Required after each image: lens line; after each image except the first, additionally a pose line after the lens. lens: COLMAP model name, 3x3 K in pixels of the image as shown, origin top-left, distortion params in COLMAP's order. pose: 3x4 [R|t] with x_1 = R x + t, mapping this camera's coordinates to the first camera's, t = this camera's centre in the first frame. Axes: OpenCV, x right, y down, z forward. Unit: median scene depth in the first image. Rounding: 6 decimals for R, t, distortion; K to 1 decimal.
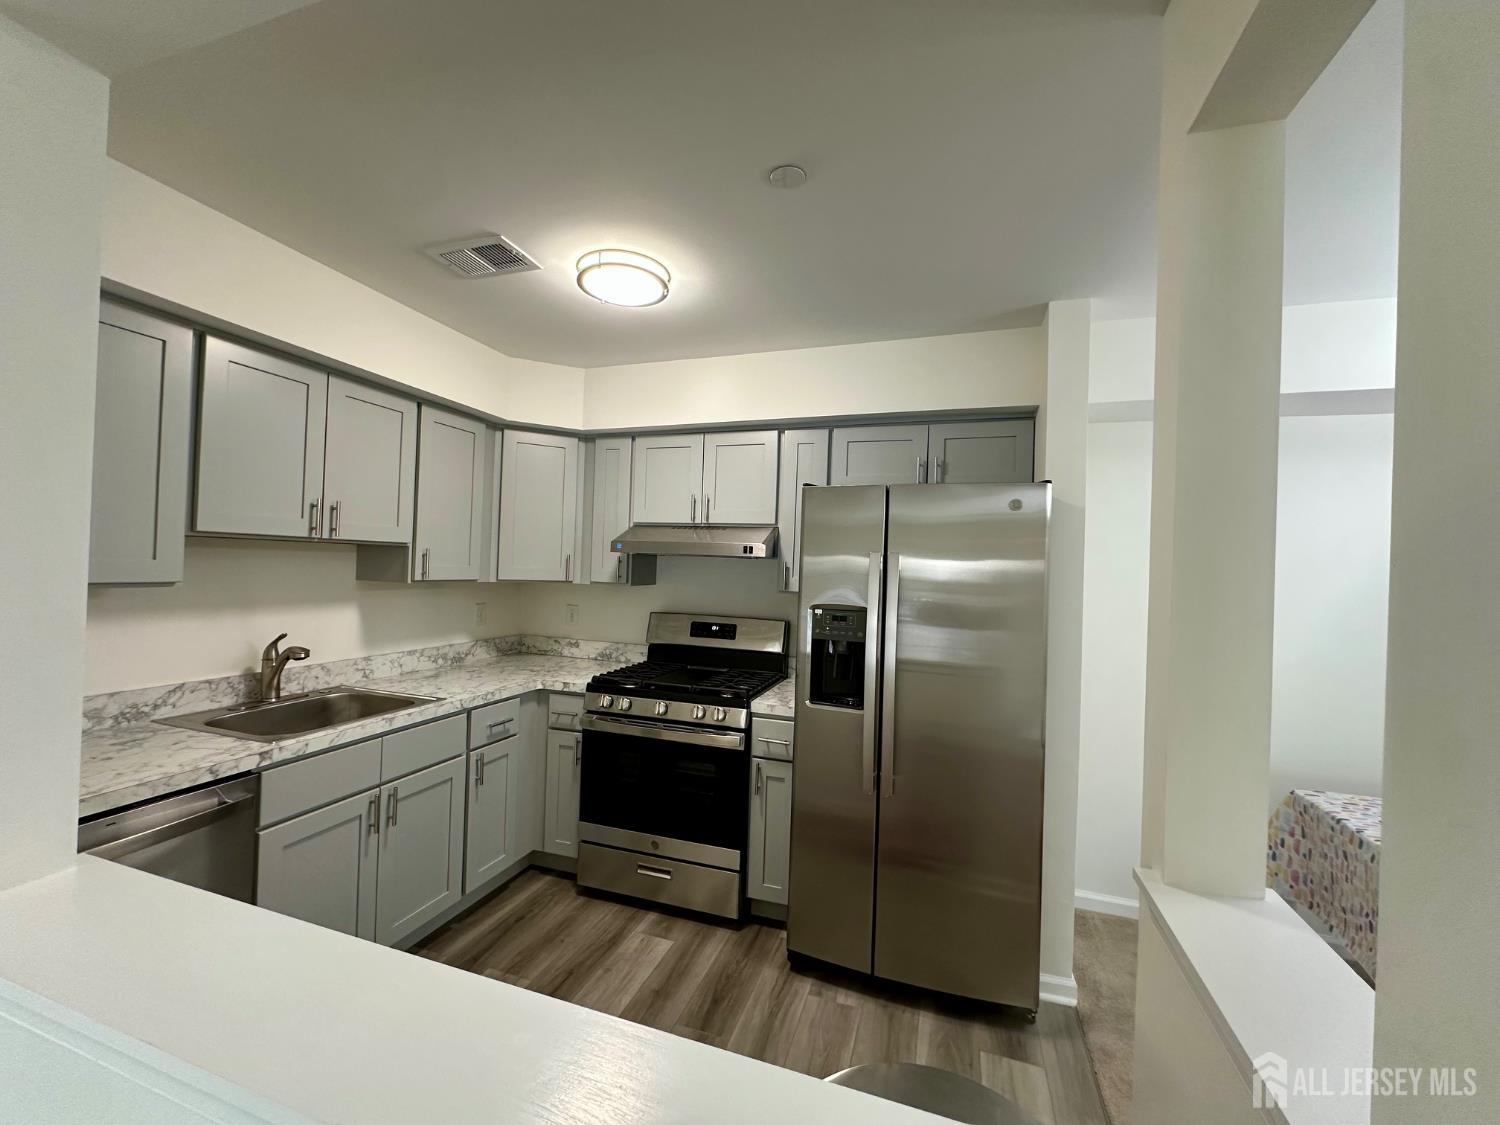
lens RADIAL K [[588.5, 0, 755.6], [0, 588.5, 566.2], [0, 0, 1]] dist [0.000478, -0.000031]
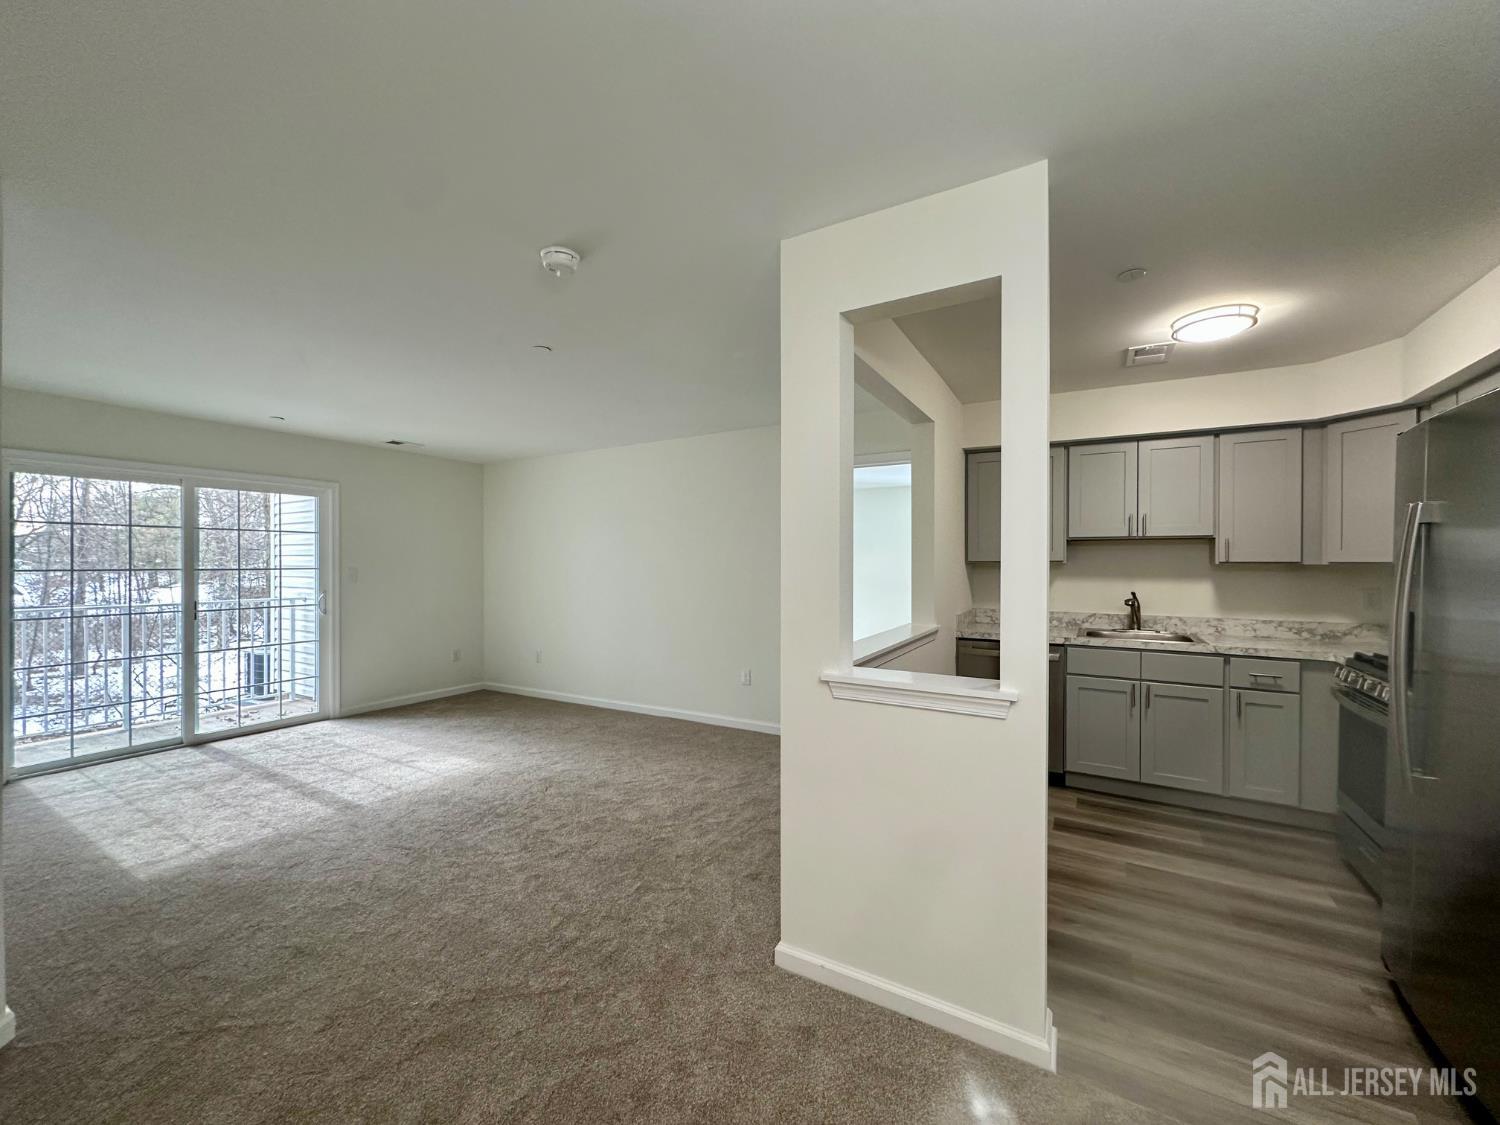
lens RADIAL K [[584.5, 0, 750.0], [0, 584.5, 562.5], [0, 0, 1]] dist [-0.015420, -0.000205]
pose [[-0.222509, -0.031818, -0.974411, 0.958488], [-0.004033, 0.999489, -0.031716, 0.068760], [0.974922, -0.003128, -0.222524, 0.208367]]
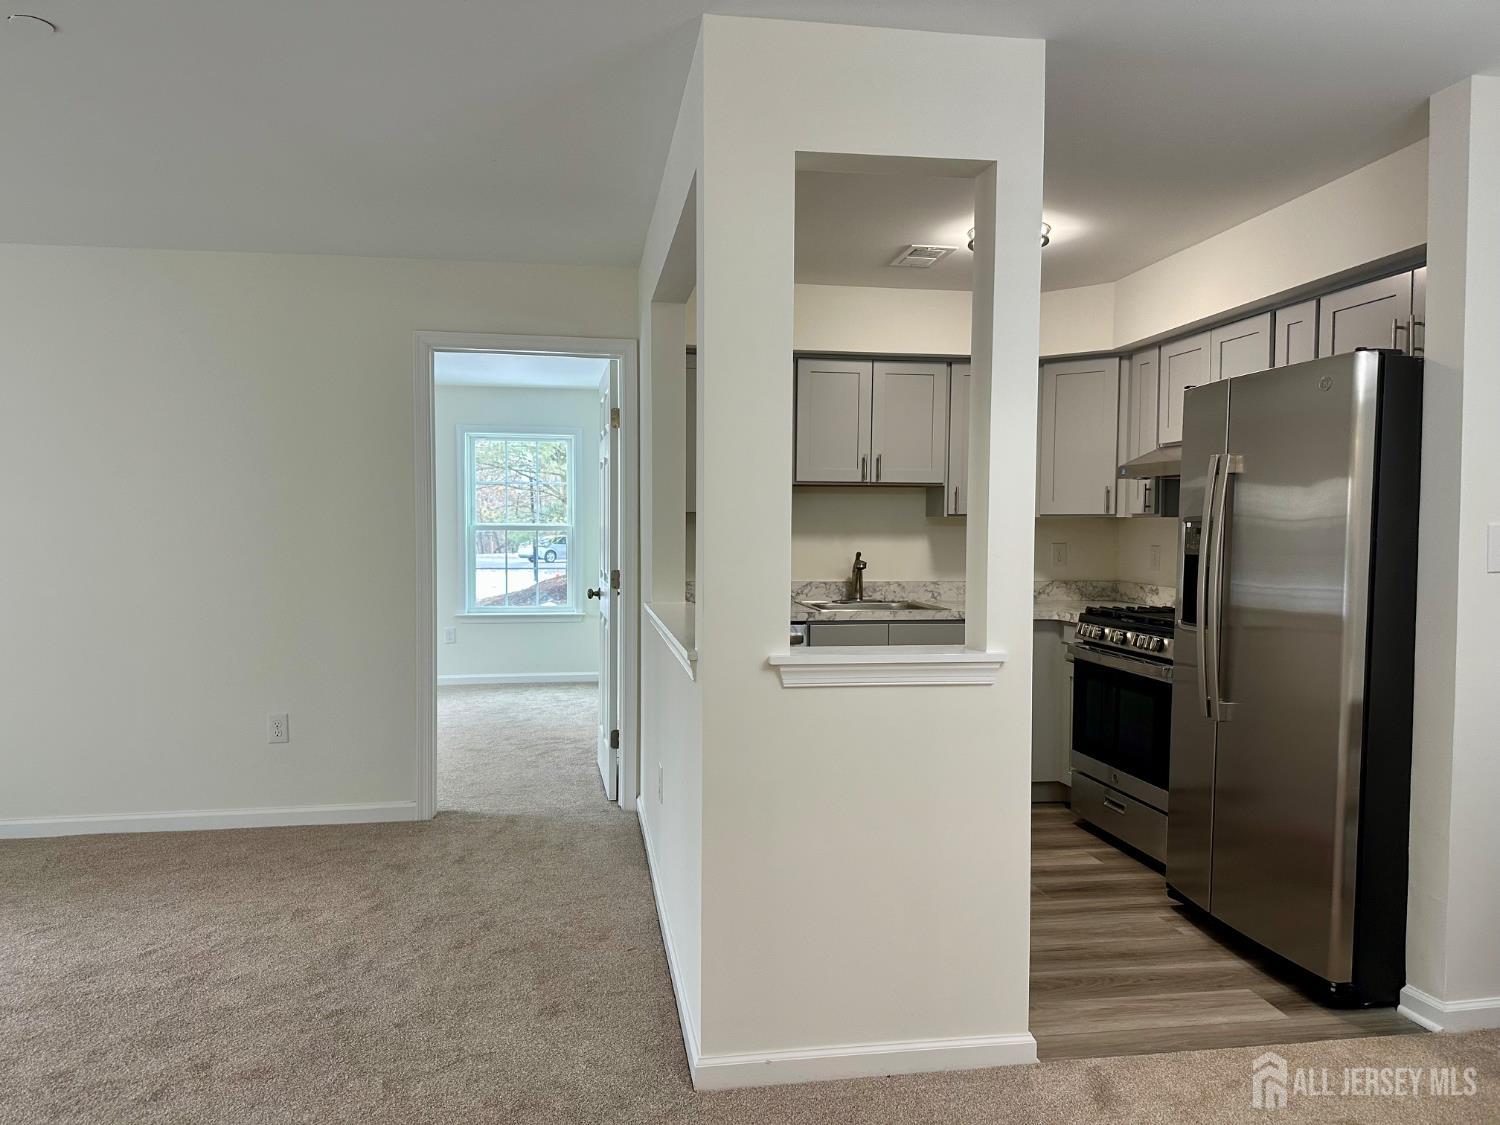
lens RADIAL K [[1030.1, 0, 719.6], [0, 1030.1, 566.0], [0, 0, 1]] dist [-0.001618, -0.026450]
pose [[0.437050, 0.003715, -0.899430, 1.028934], [0.015997, 0.999801, 0.011902, 0.091072], [0.899295, -0.019590, 0.436903, -0.305161]]
